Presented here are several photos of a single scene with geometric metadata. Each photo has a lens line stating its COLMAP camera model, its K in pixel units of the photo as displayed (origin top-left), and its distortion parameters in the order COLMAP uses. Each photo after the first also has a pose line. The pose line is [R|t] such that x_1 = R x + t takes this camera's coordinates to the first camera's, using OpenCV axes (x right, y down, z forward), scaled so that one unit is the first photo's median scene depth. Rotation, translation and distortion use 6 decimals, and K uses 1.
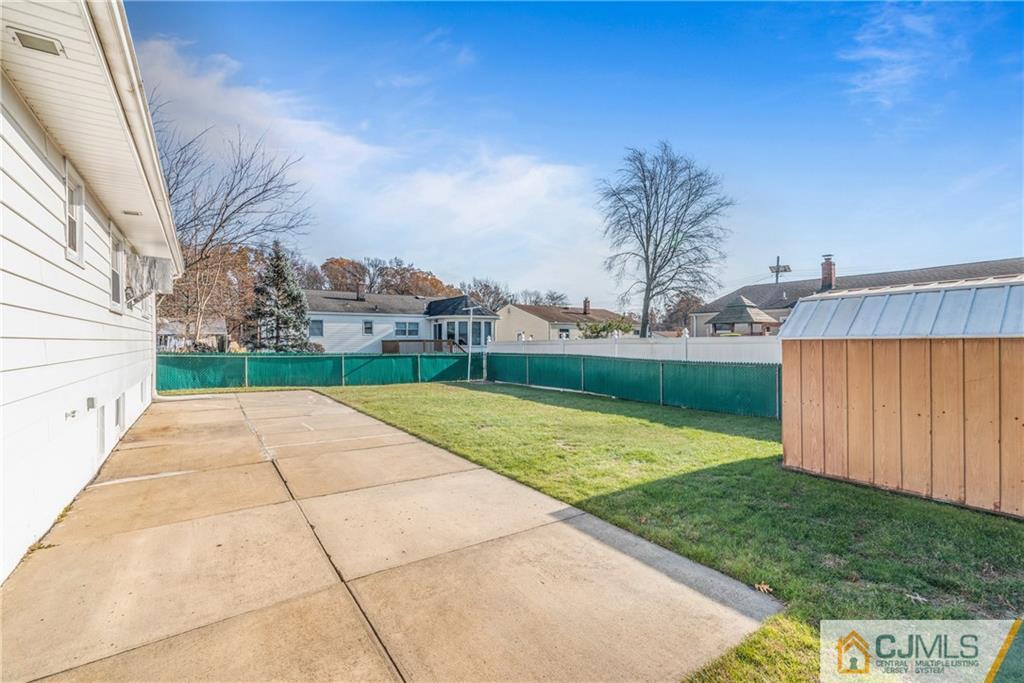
lens RADIAL K [[439.8, 0, 512.0], [0, 439.8, 341.5], [0, 0, 1]] dist [-0.001683, -0.000248]
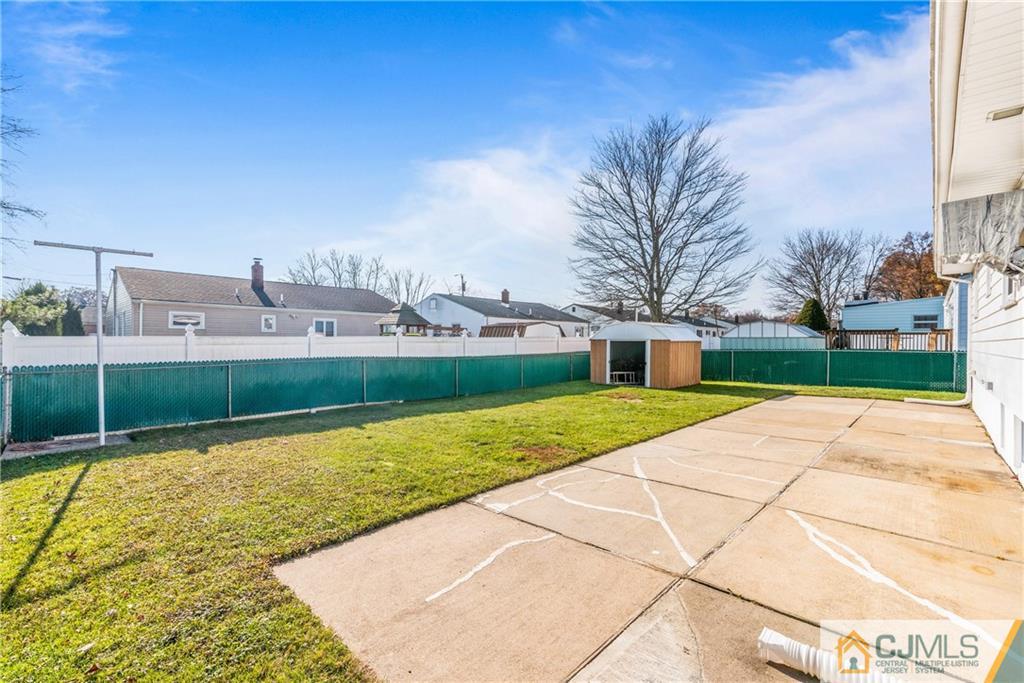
lens RADIAL K [[439.8, 0, 512.0], [0, 439.8, 341.5], [0, 0, 1]] dist [-0.001683, -0.000248]
pose [[-0.191035, -0.003562, 0.981577, -0.707049], [-0.003961, 0.999988, 0.002858, 0.000664], [-0.981575, -0.003342, -0.191046, 0.957268]]
